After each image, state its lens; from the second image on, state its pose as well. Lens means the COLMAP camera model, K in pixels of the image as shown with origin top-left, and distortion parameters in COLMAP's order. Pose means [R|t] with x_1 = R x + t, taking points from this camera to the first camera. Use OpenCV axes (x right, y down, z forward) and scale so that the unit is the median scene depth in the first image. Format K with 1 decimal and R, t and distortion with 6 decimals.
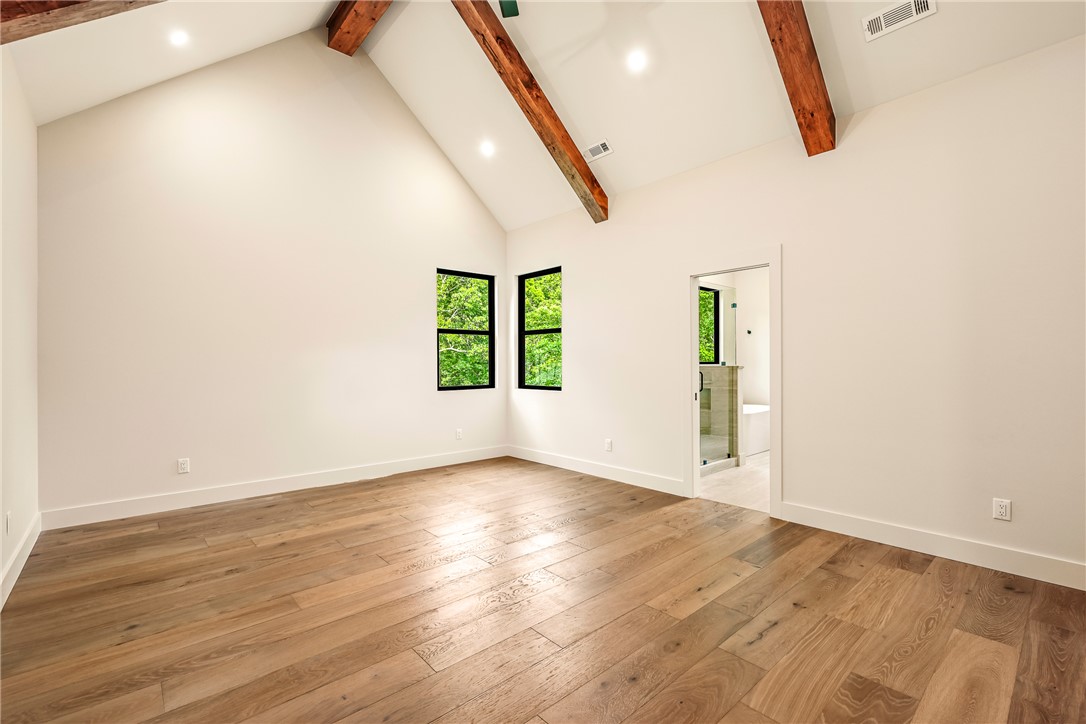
lens RADIAL K [[474.6, 0, 542.8], [0, 474.6, 360.5], [0, 0, 1]] dist [-0.000671, 0.000116]
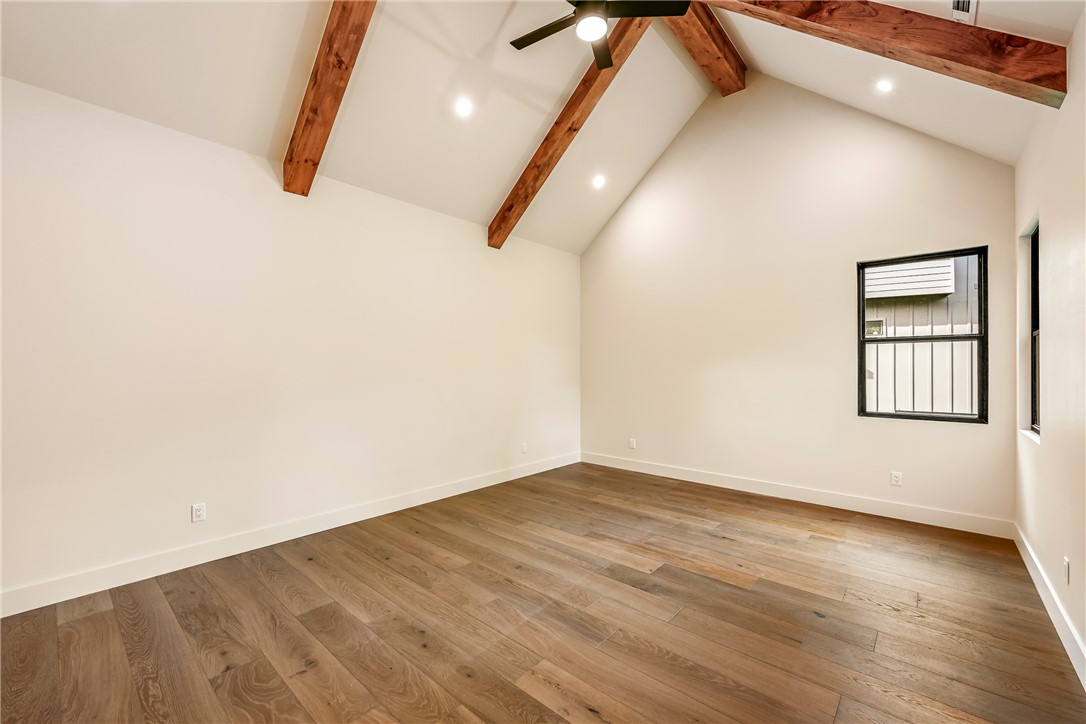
lens RADIAL K [[440.1, 0, 542.7], [0, 440.1, 365.8], [0, 0, 1]] dist [0.001758, 0.000081]
pose [[0.120143, 0.001516, -0.992755, 0.714826], [0.006017, 0.999979, 0.002256, -0.042186], [0.992738, -0.006244, 0.120132, 0.599348]]
